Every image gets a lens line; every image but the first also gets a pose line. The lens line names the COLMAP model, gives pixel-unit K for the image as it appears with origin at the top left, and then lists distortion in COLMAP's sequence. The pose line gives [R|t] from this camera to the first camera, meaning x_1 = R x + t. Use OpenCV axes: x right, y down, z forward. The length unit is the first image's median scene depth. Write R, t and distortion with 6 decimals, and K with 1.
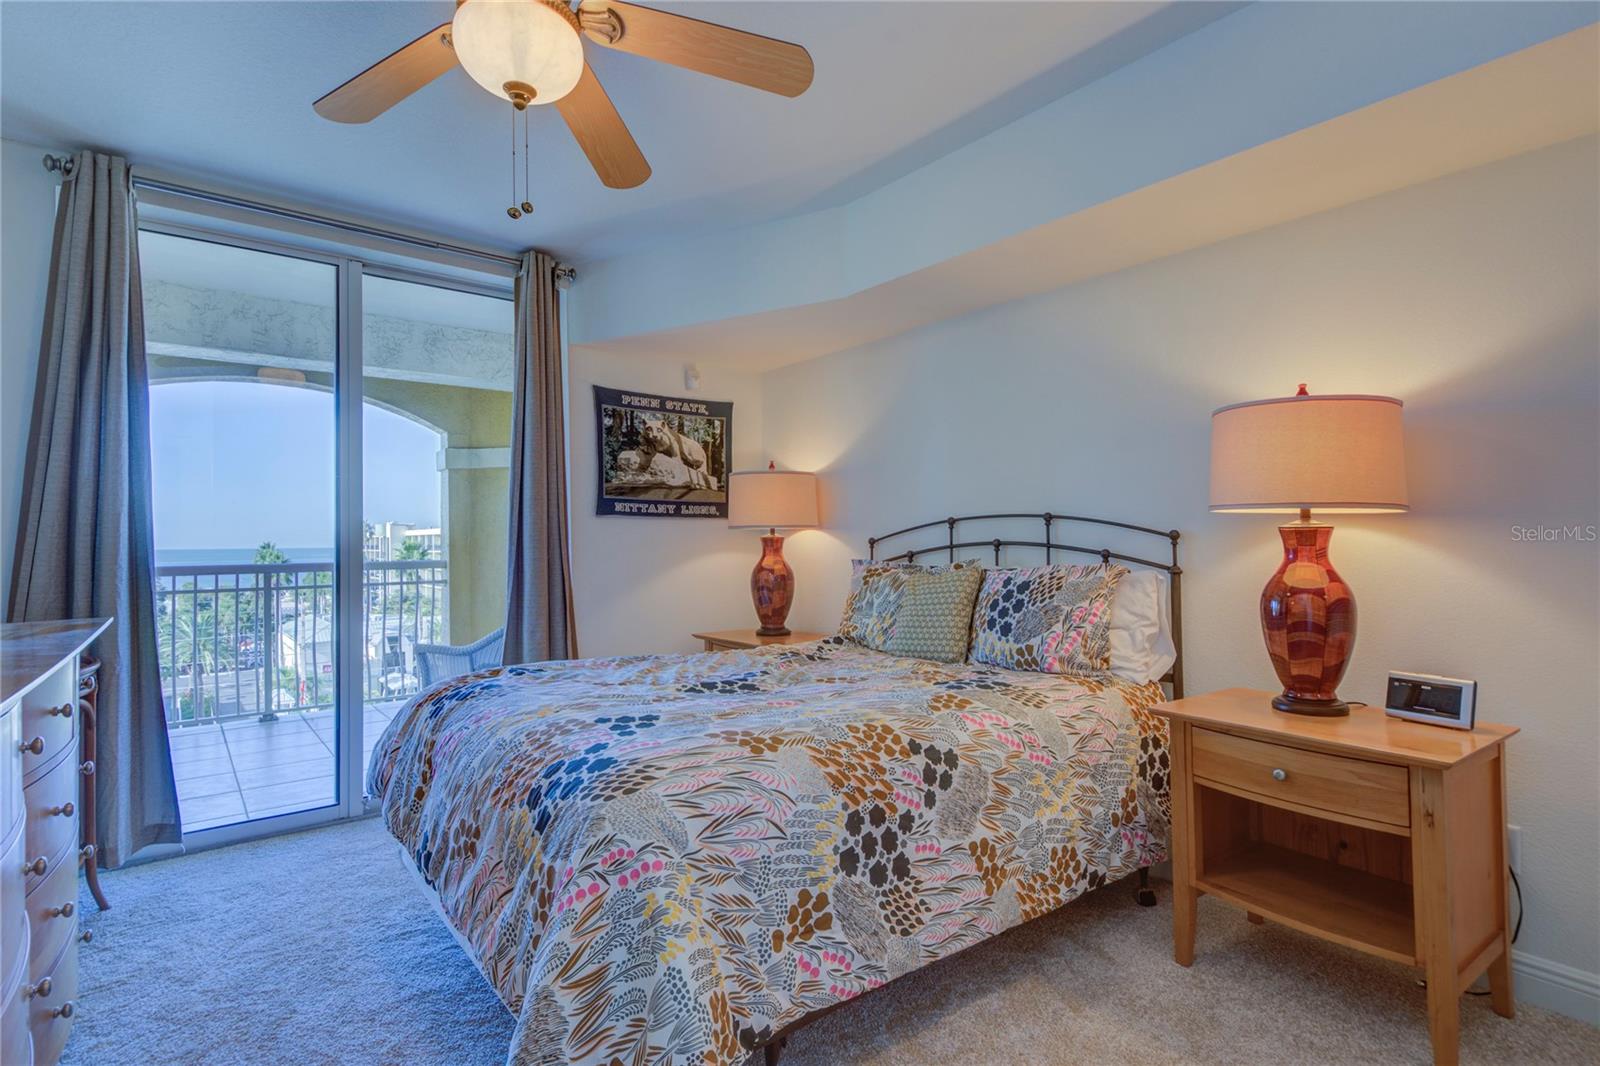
lens RADIAL K [[767.9, 0, 795.7], [0, 767.9, 574.9], [0, 0, 1]] dist [-0.002055, 0.000163]
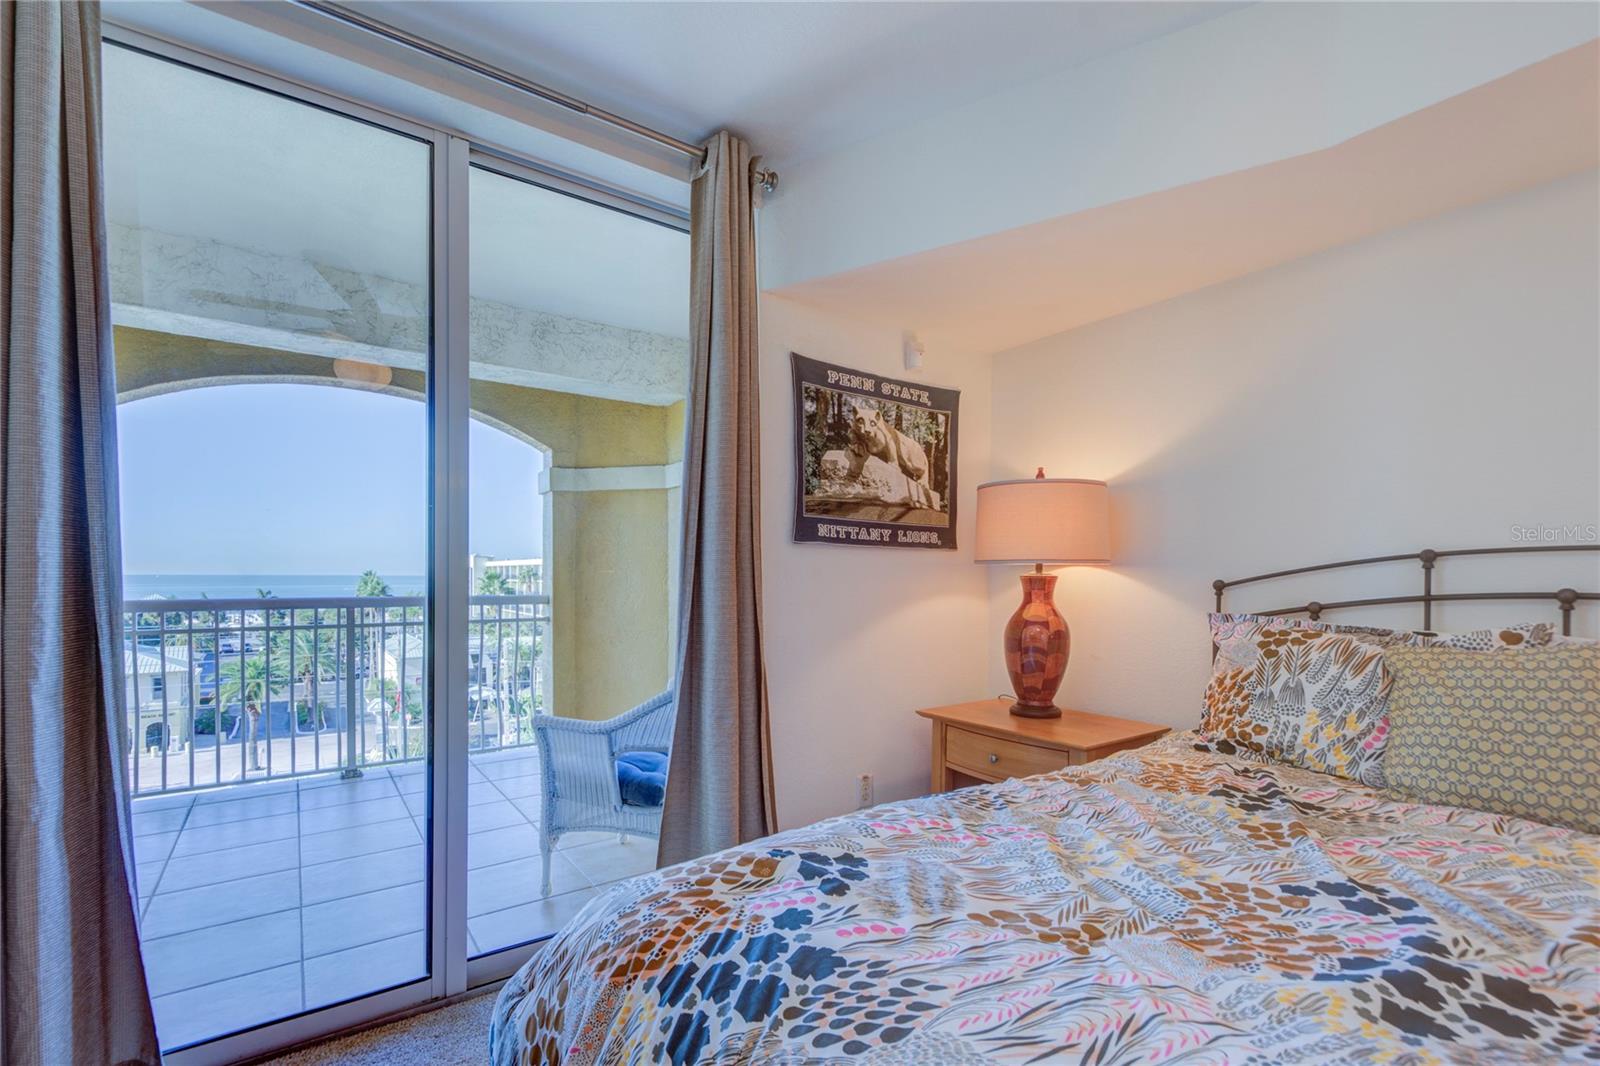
lens RADIAL K [[665.5, 0, 799.6], [0, 665.5, 622.0], [0, 0, 1]] dist [-0.000881, -0.015067]
pose [[0.999407, 0.016737, -0.030082, -0.223782], [-0.015978, 0.999552, 0.025293, -0.018996], [0.030492, -0.024797, 0.999227, 0.377329]]
